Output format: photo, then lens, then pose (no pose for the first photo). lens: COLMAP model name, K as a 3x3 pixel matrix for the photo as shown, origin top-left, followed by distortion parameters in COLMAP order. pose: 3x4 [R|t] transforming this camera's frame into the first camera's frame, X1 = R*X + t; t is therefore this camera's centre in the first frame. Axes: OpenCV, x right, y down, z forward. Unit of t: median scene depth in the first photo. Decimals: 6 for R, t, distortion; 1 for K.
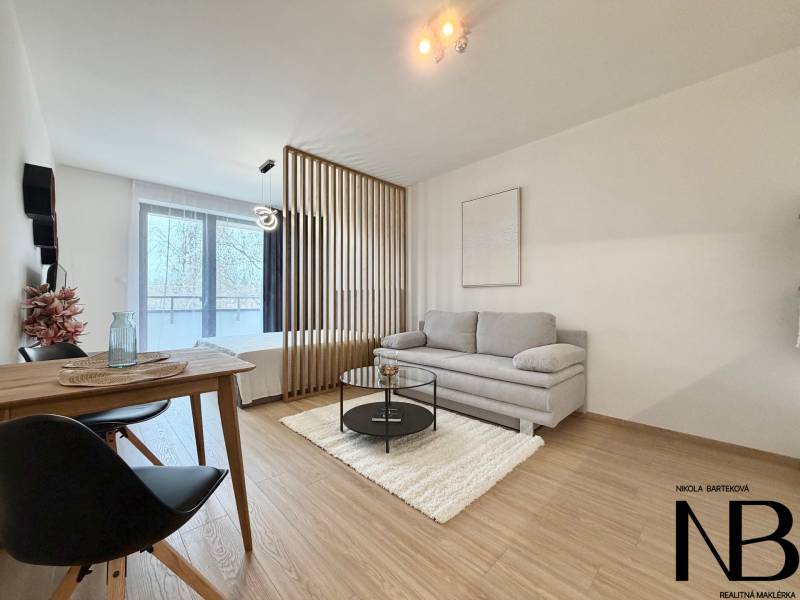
lens RADIAL K [[319.6, 0, 397.7], [0, 319.6, 299.3], [0, 0, 1]] dist [0.000285, -0.000178]
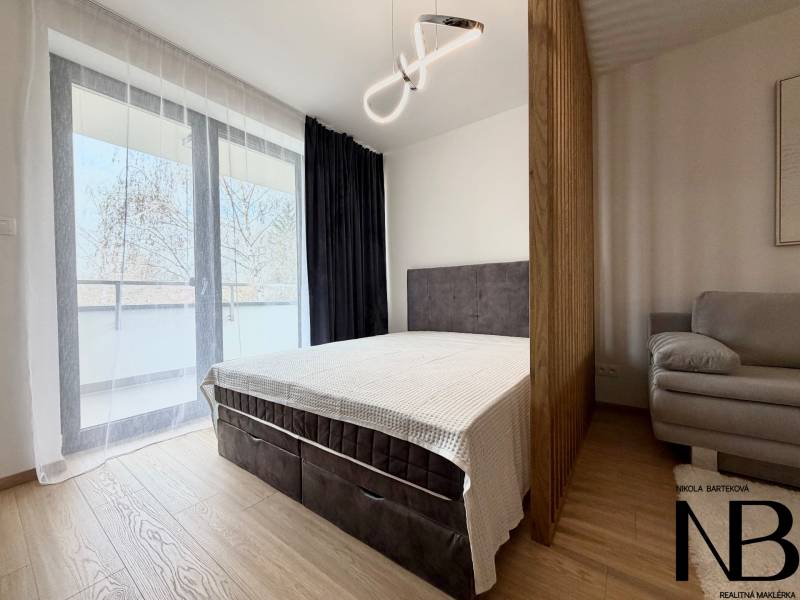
lens RADIAL K [[311.4, 0, 401.7], [0, 311.4, 291.8], [0, 0, 1]] dist [0.001338, 0.000150]
pose [[0.982849, -0.017797, 0.183554, -0.386107], [0.017442, 0.999842, 0.003545, 0.018440], [-0.183588, -0.000283, 0.983003, 0.453198]]
